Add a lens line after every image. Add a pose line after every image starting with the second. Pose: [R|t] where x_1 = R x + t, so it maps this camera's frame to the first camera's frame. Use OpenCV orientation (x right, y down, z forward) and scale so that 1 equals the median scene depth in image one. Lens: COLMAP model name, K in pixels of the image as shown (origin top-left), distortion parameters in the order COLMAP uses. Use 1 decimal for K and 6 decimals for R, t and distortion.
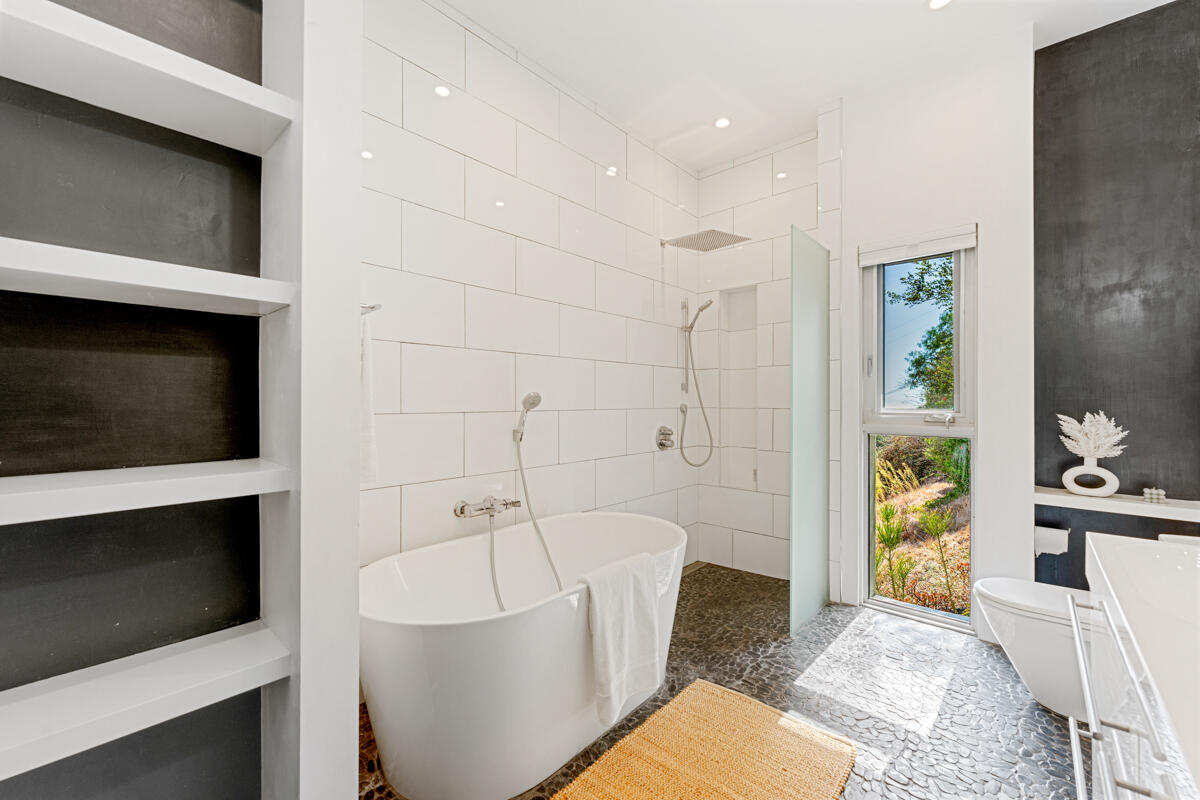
lens RADIAL K [[482.2, 0, 589.0], [0, 482.2, 400.1], [0, 0, 1]] dist [0.005170, -0.000679]
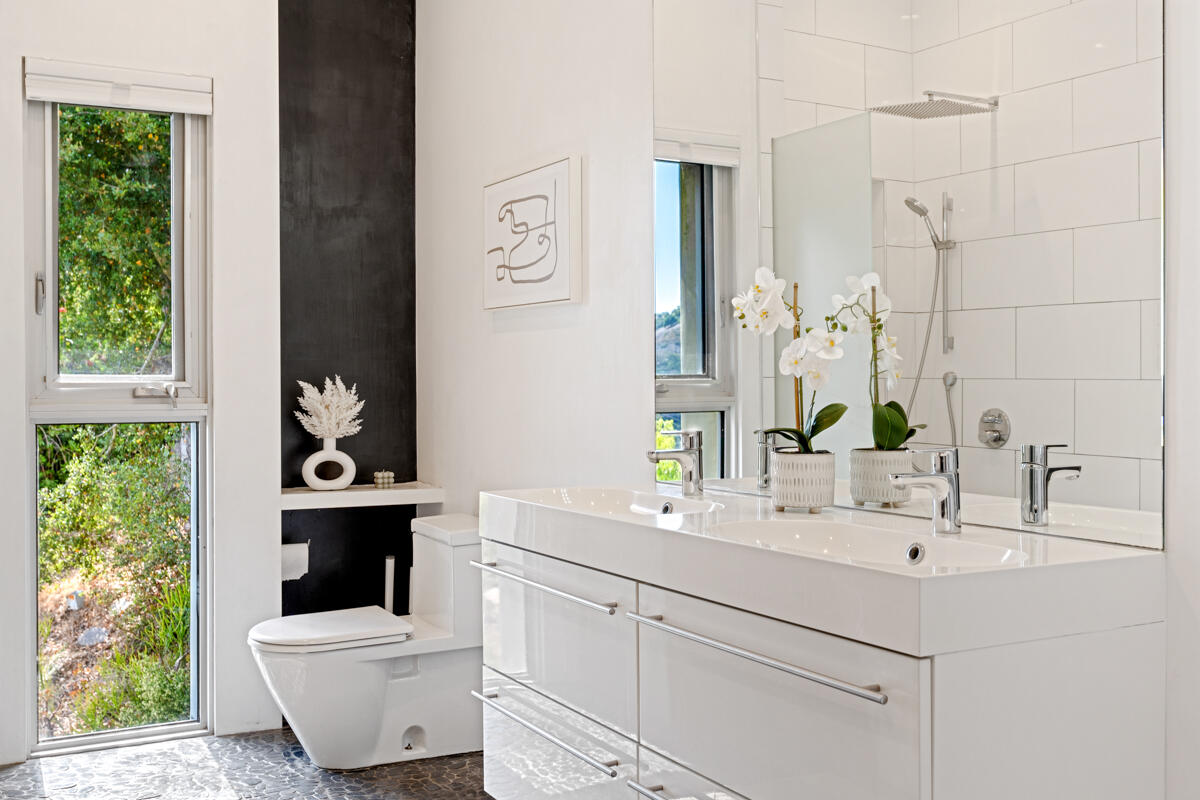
lens RADIAL K [[1208.8, 0, 605.6], [0, 1208.8, 395.7], [0, 0, 1]] dist [0.000496, 0.000000]
pose [[0.327592, -0.016589, 0.944674, -0.522632], [0.000693, 0.999850, 0.017318, 0.019848], [-0.944819, -0.005018, 0.327554, -0.001040]]
